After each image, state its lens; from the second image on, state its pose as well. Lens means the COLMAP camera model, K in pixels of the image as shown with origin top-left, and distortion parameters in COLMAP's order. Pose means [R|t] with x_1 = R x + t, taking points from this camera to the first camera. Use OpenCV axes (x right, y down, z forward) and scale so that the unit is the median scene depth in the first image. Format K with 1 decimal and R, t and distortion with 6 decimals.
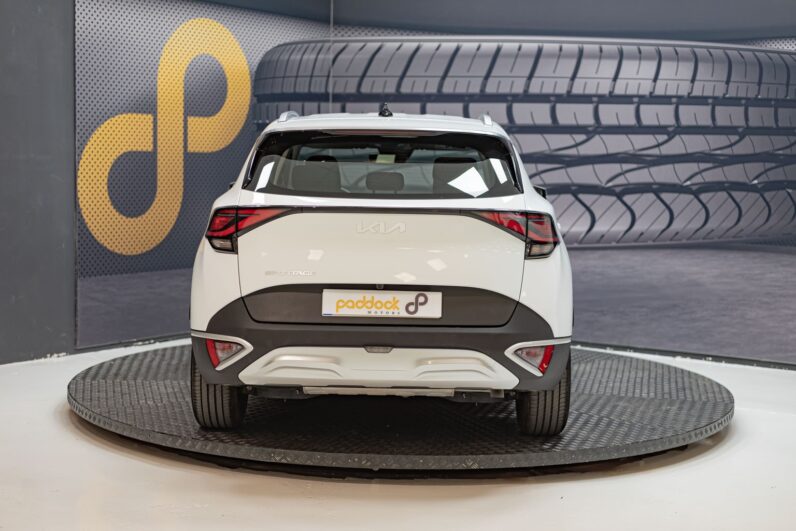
lens RADIAL K [[1228.1, 0, 398.0], [0, 1228.1, 265.5], [0, 0, 1]] dist [0.007431, -0.116977]
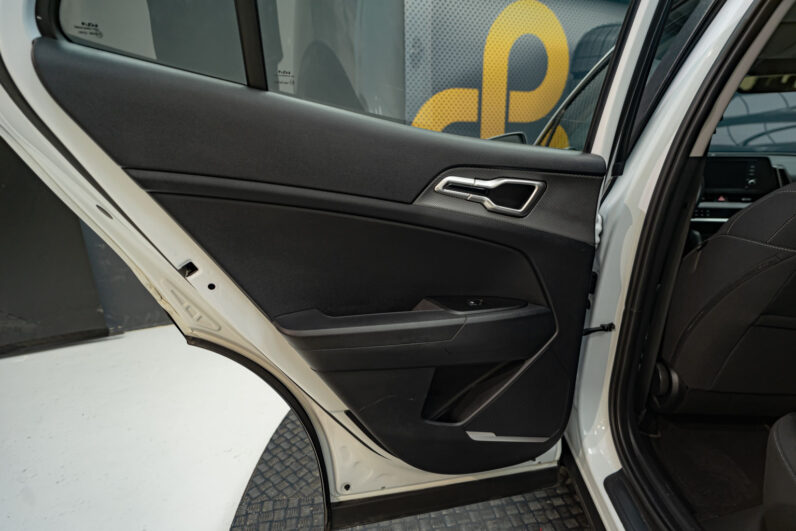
lens RADIAL K [[405.6, 0, 398.9], [0, 405.6, 267.0], [0, 0, 1]] dist [-0.002813, -0.001380]
pose [[0.877278, 0.105289, -0.468293, -0.064363], [-0.009977, 0.979433, 0.201521, -0.032234], [0.479879, -0.172118, 0.860286, 0.592888]]
